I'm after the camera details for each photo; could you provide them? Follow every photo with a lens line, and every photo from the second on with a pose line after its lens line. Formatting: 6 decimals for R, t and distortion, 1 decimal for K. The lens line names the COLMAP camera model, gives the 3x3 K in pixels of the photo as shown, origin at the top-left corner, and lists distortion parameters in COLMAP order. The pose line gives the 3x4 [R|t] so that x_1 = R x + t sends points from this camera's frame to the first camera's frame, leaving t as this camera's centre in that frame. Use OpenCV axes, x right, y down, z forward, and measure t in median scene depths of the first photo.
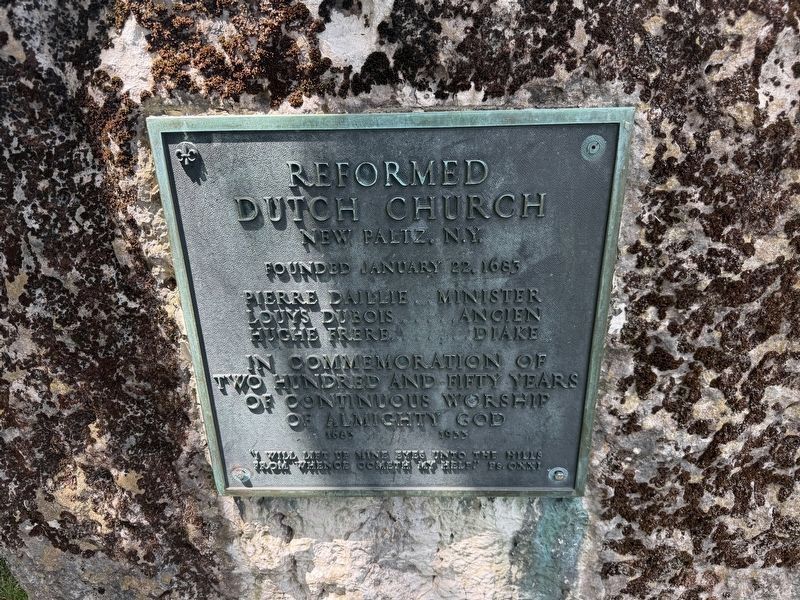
lens RADIAL K [[556.7, 0, 399.2], [0, 556.7, 302.5], [0, 0, 1]] dist [-0.000365, -0.011509]
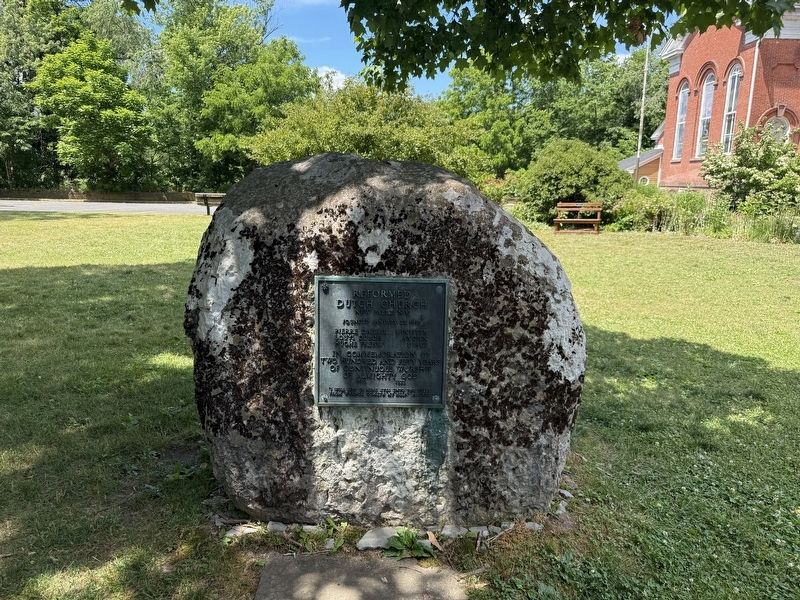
lens RADIAL K [[556.7, 0, 399.7], [0, 556.7, 300.7], [0, 0, 1]] dist [-0.000365, -0.011509]
pose [[0.997302, 0.037279, 0.063239, -0.109356], [-0.020955, 0.970185, -0.241458, 0.548584], [-0.070355, 0.239482, 0.968348, -2.011022]]
